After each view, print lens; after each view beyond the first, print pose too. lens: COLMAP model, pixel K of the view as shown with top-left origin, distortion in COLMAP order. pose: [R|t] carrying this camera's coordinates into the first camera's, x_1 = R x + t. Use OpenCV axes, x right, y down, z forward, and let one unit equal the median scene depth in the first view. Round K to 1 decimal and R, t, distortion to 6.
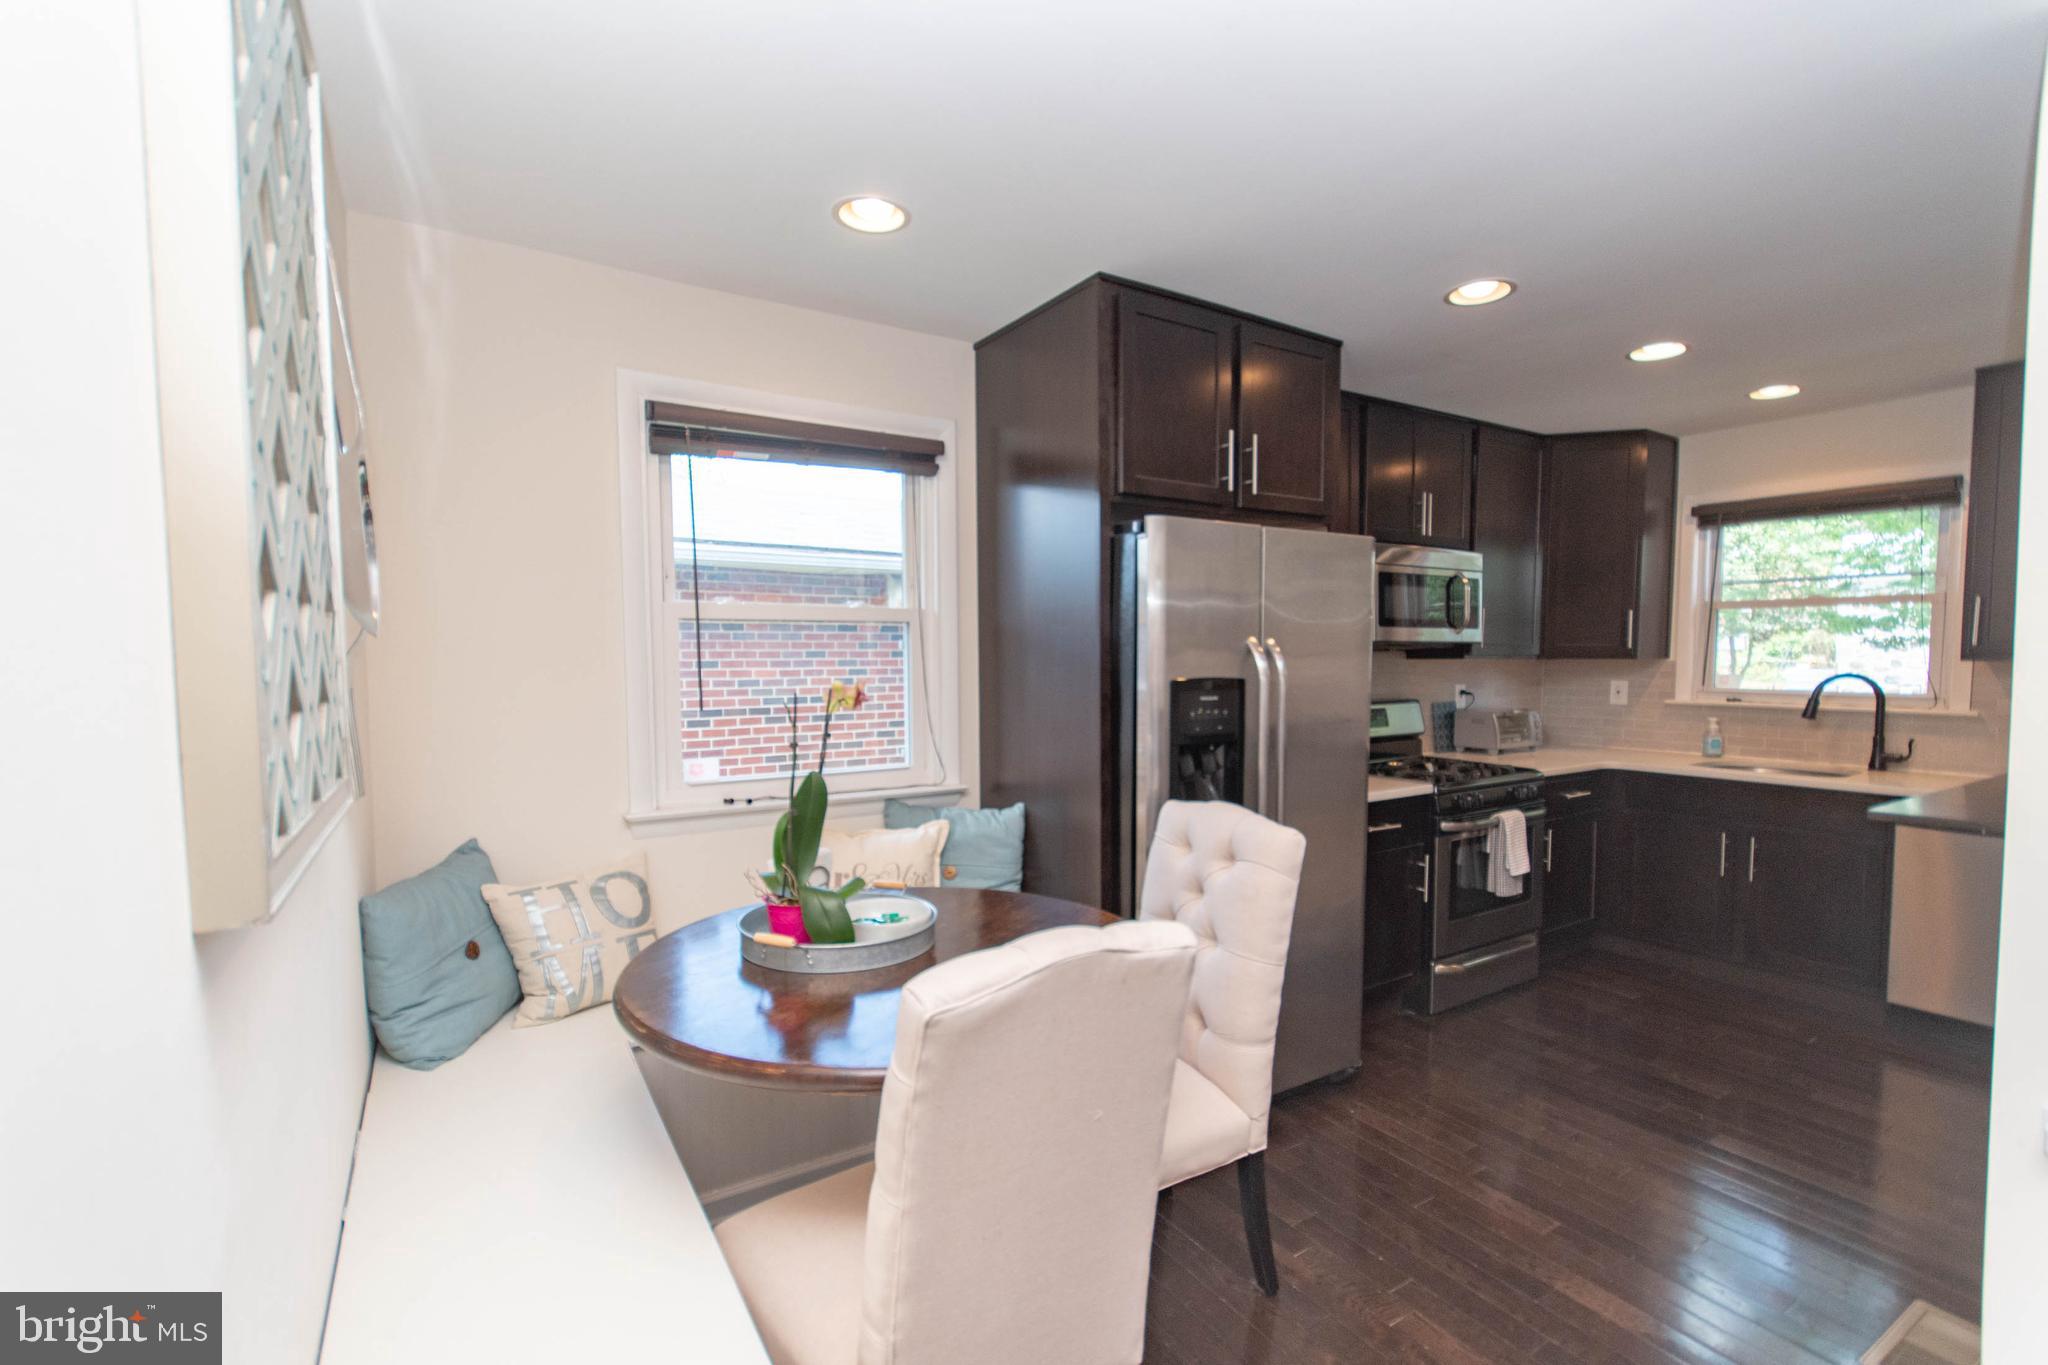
lens RADIAL K [[916.5, 0, 1024.2], [0, 916.5, 692.6], [0, 0, 1]] dist [0.006885, 0.000076]
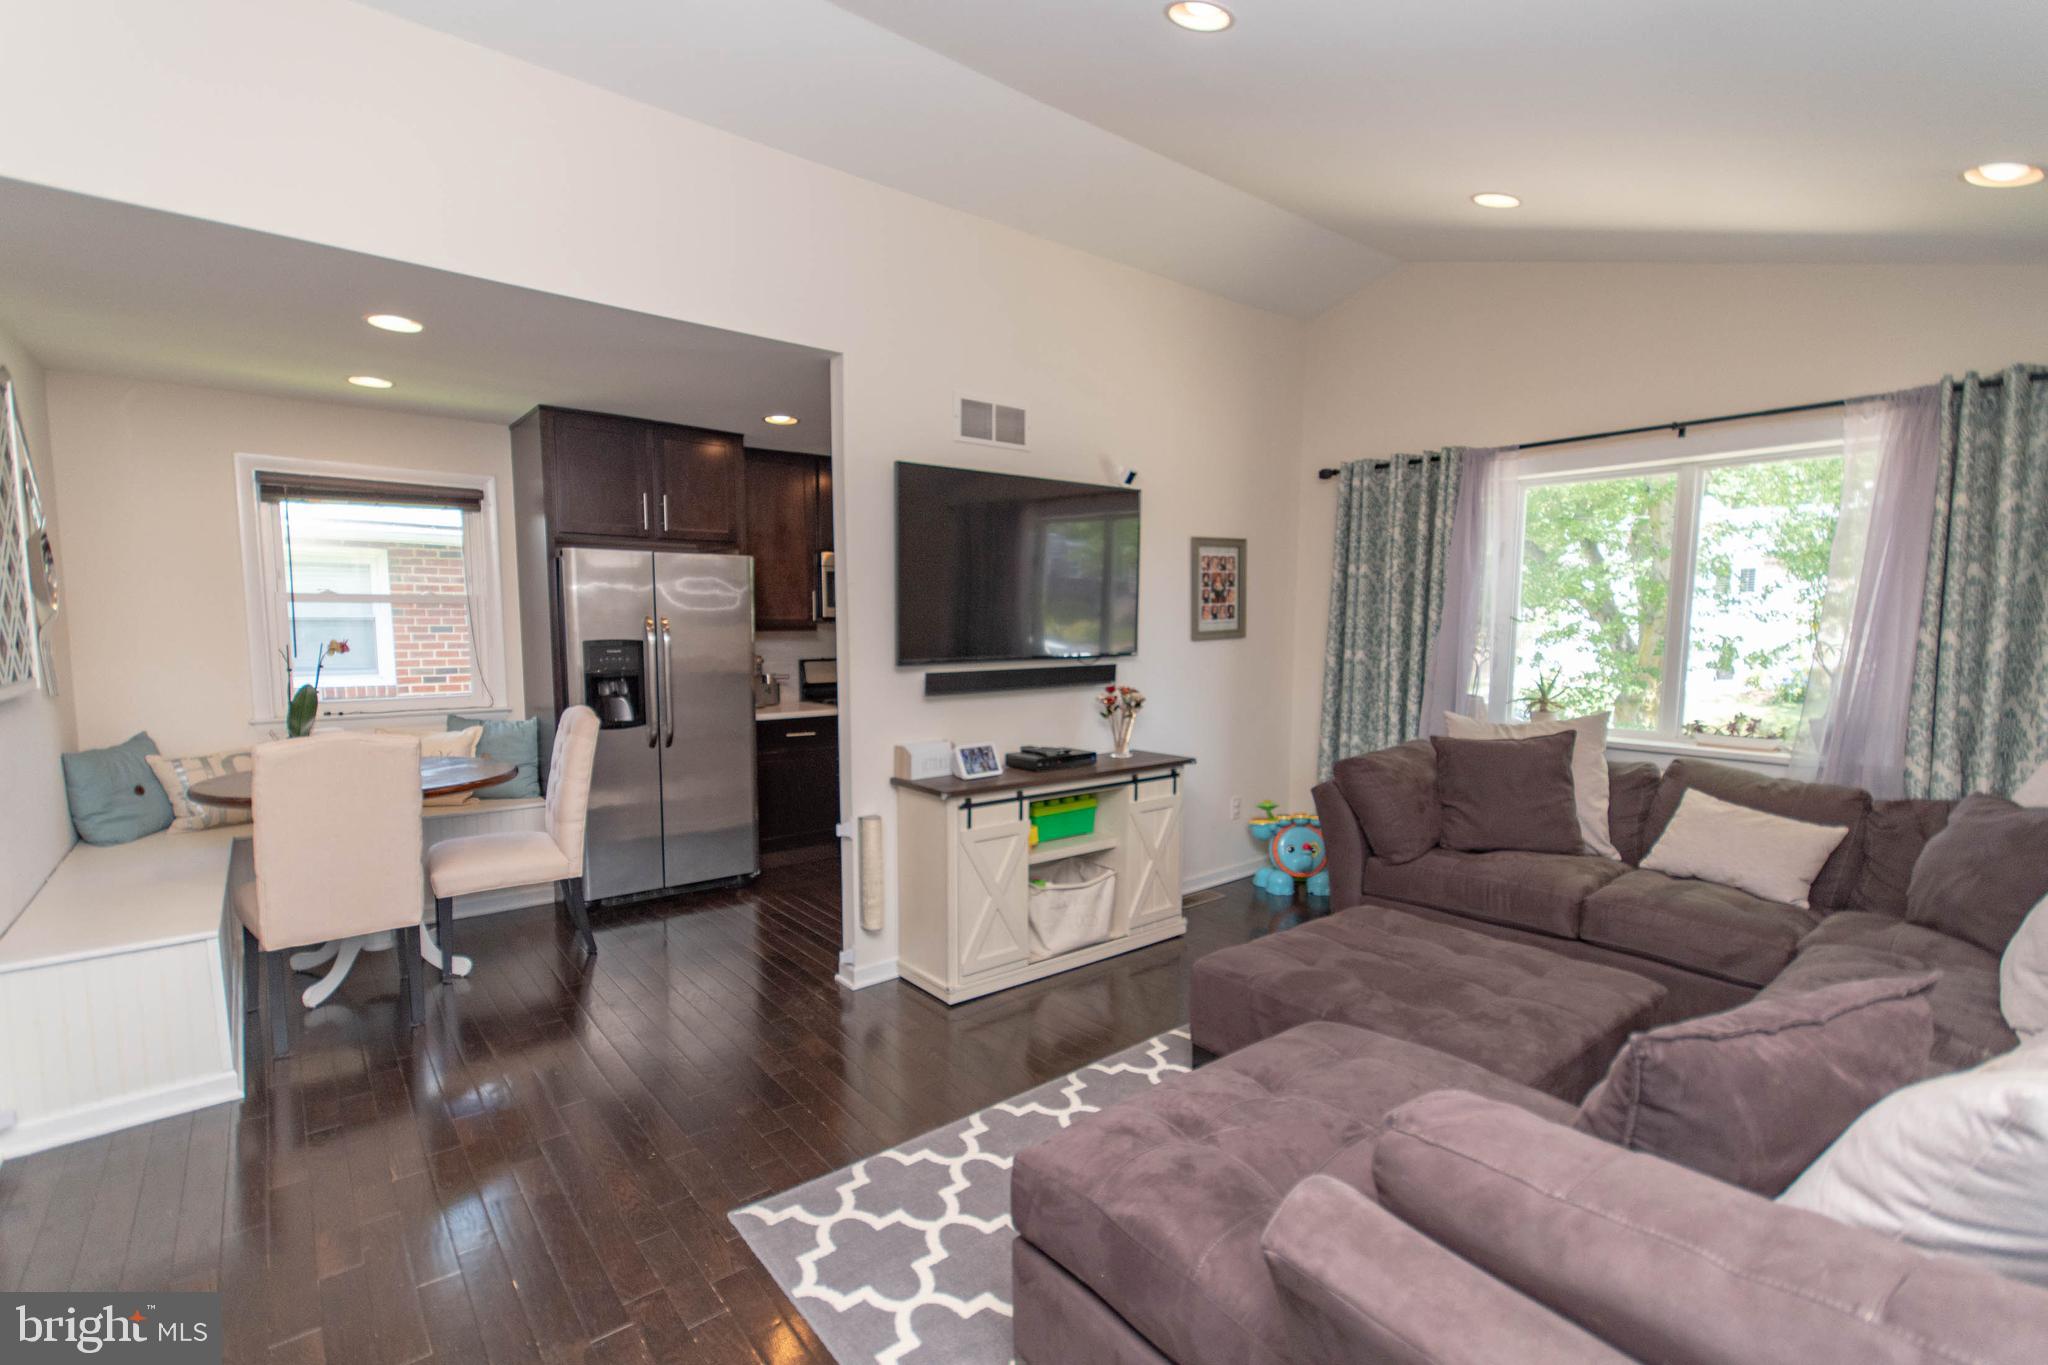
lens RADIAL K [[916.5, 0, 1019.8], [0, 916.5, 706.0], [0, 0, 1]] dist [0.006885, 0.000076]
pose [[0.991955, -0.004908, 0.126495, 0.743077], [-0.001452, 0.998741, 0.050144, 0.021360], [-0.126582, -0.049924, 0.990699, -0.841050]]
